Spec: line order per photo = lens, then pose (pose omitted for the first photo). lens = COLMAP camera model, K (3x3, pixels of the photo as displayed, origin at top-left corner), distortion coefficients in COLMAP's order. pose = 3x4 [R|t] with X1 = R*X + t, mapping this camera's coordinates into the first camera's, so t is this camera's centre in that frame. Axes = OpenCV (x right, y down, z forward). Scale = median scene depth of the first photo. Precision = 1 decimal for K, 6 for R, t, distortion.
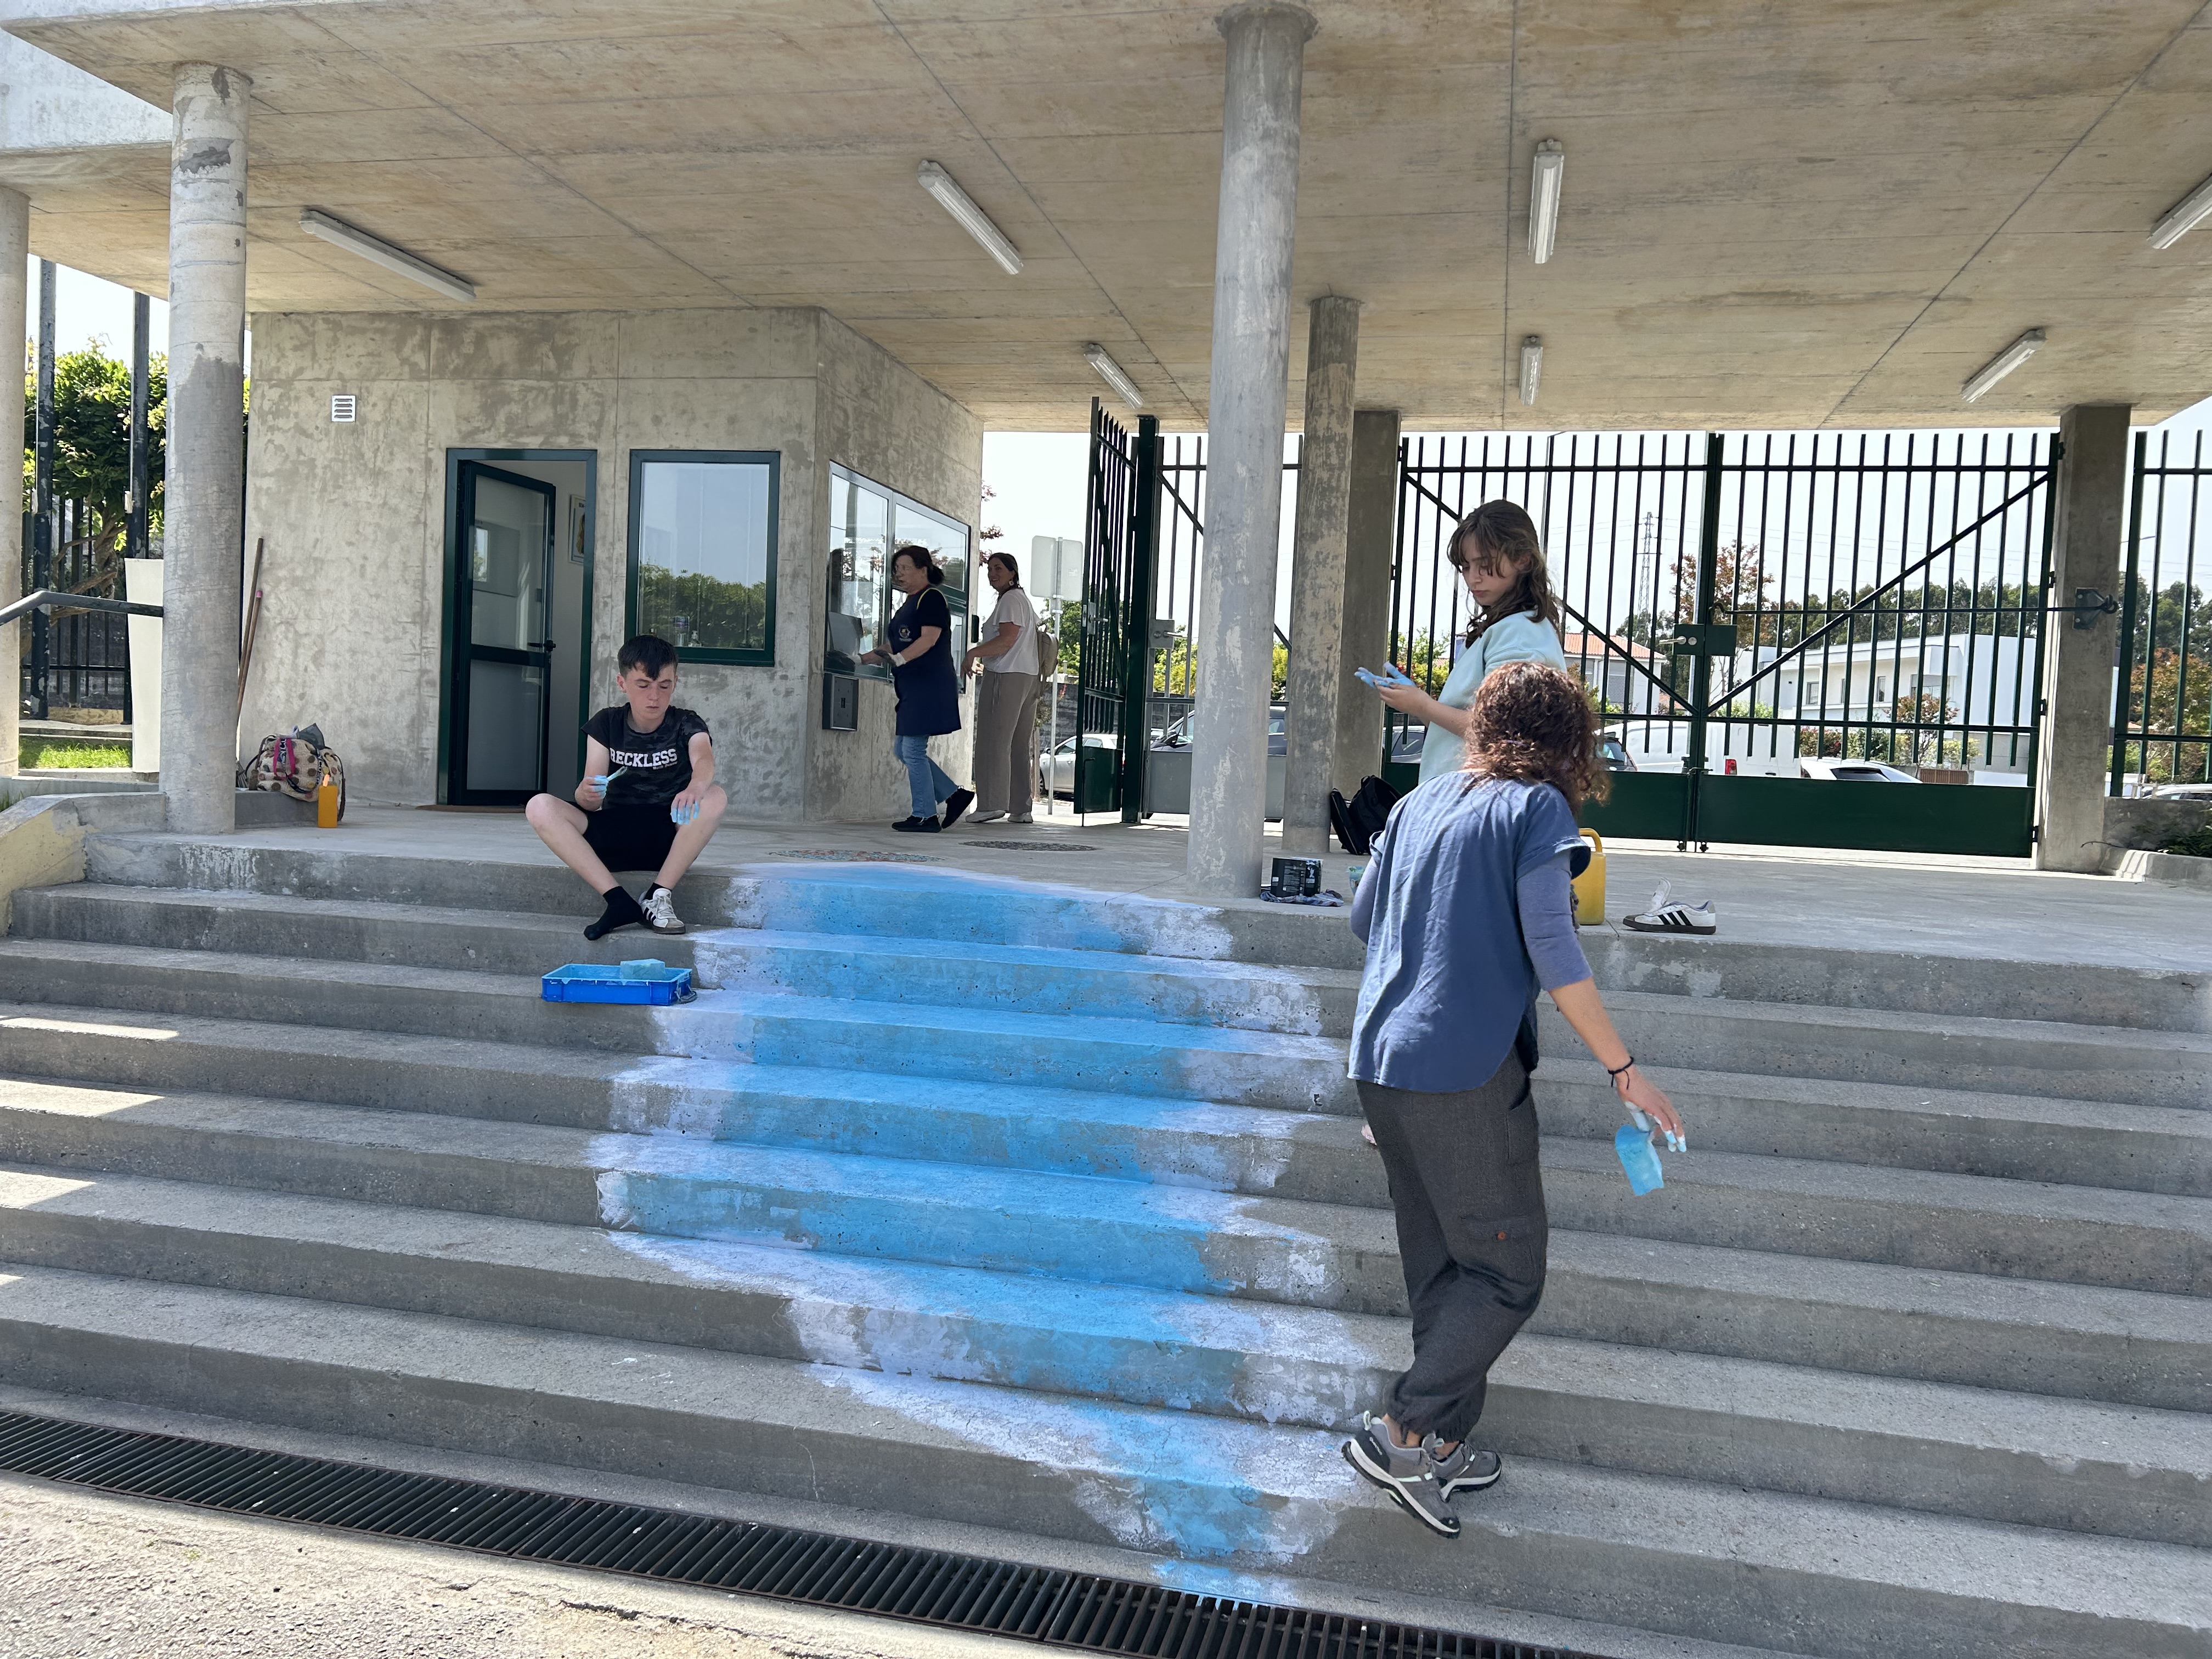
lens RADIAL K [[1633.1, 0, 1116.8], [0, 1633.1, 835.9], [0, 0, 1]] dist [0.065019, -0.069398]
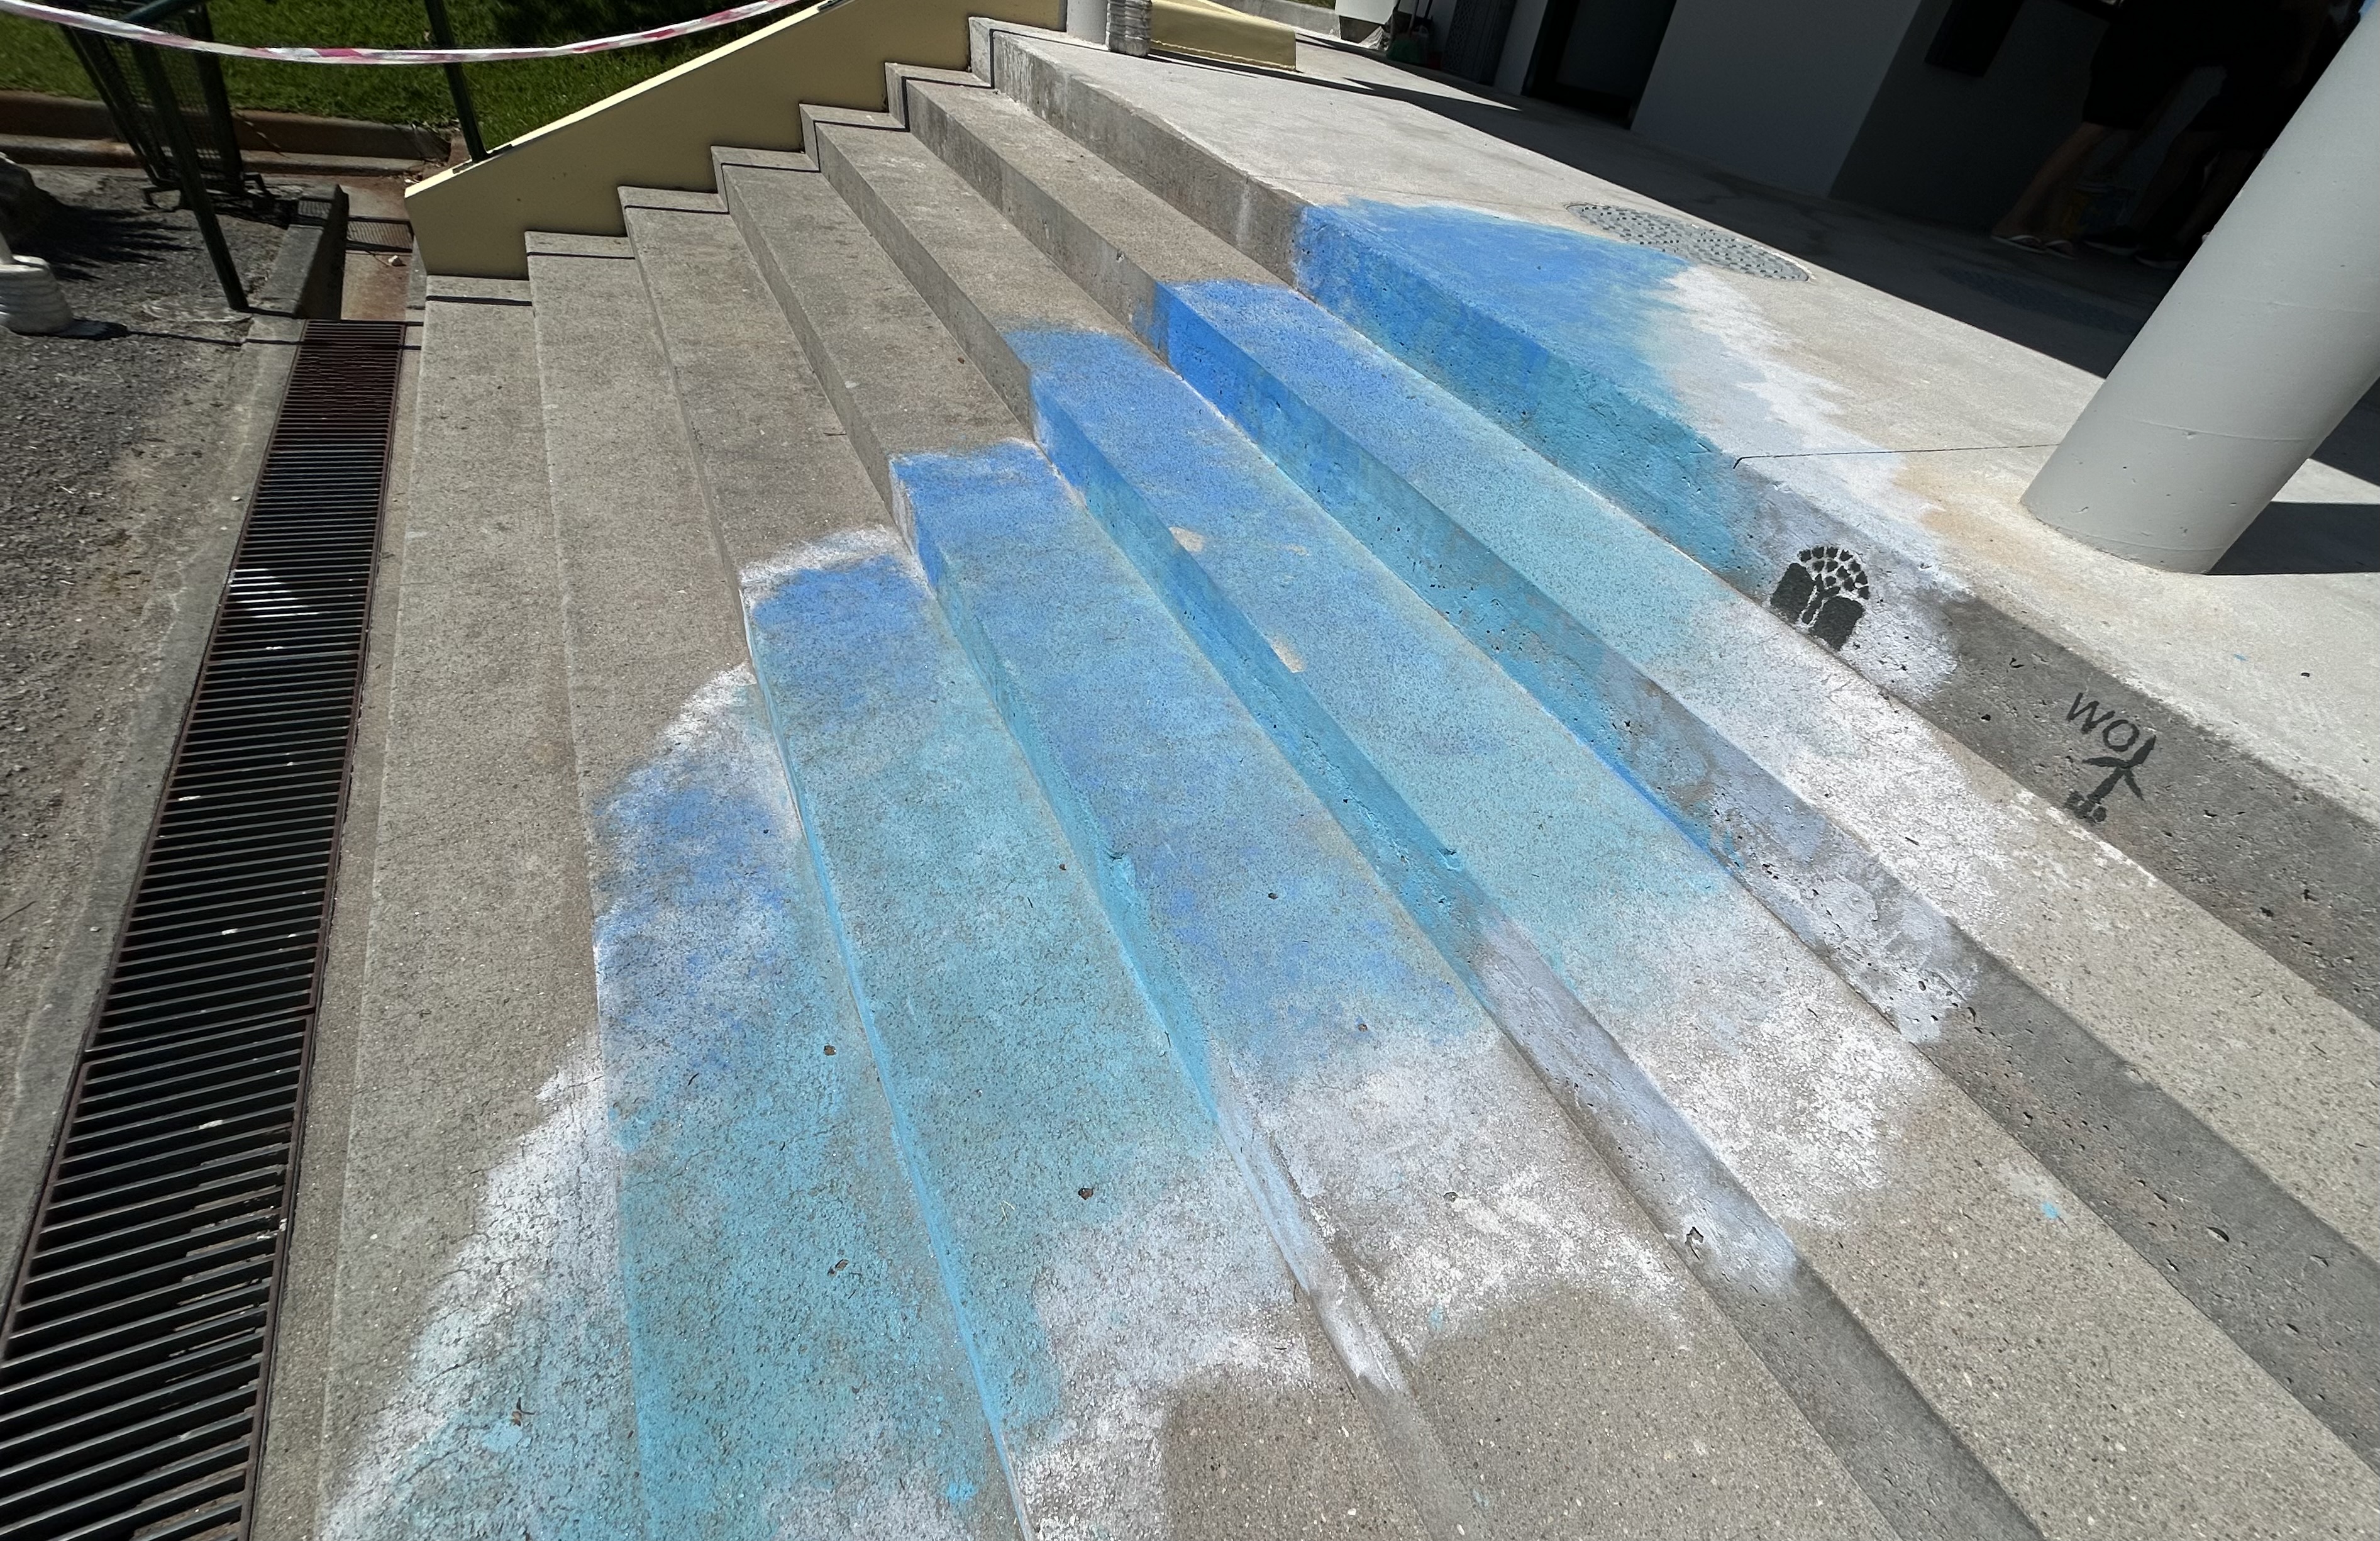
lens RADIAL K [[1040.5, 0, 1233.0], [0, 1040.5, 778.6], [0, 0, 1]] dist [-0.000130, -0.000027]
pose [[0.645204, 0.543068, -0.537391, 0.111831], [-0.175210, 0.789811, 0.587793, -0.037182], [0.743649, -0.285090, 0.604740, 0.723856]]
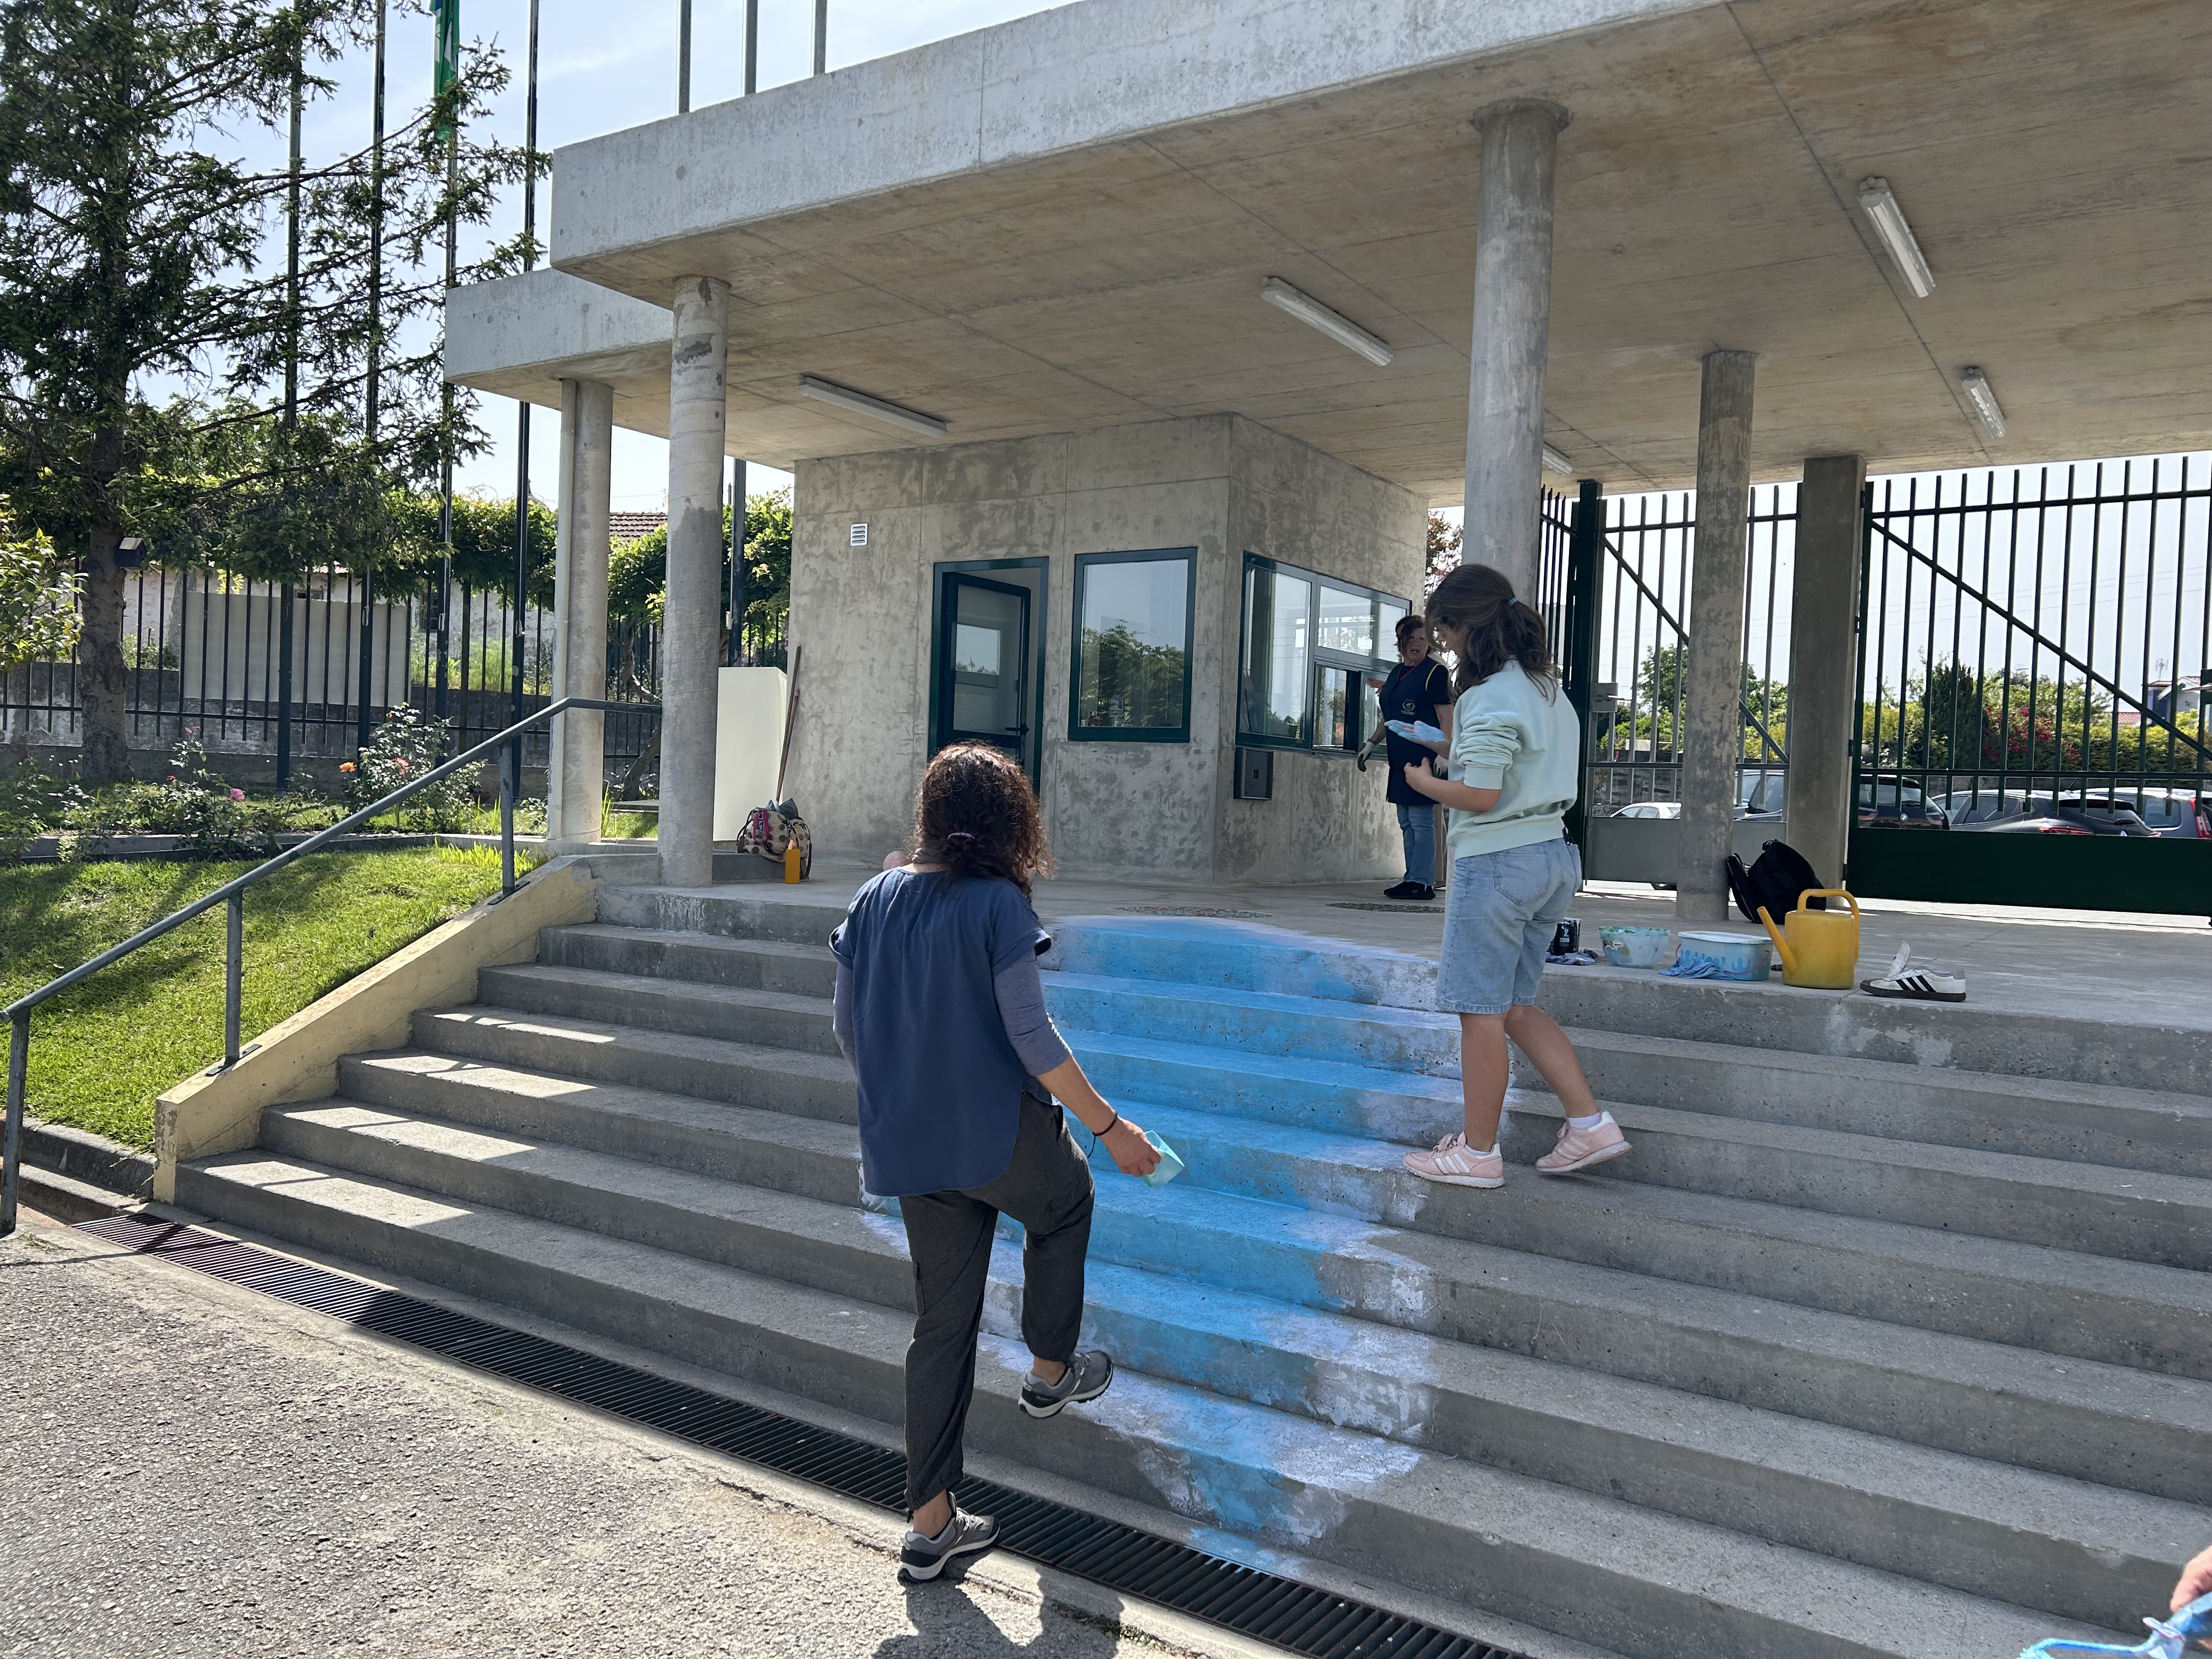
lens RADIAL K [[1623.3, 0, 1110.2], [0, 1623.3, 857.0], [0, 0, 1]] dist [0.057140, -0.052913]
pose [[0.937058, 0.001825, -0.349168, 0.233717], [-0.012824, 0.999492, -0.029191, 0.010387], [0.348937, 0.031831, 0.936605, -0.053714]]
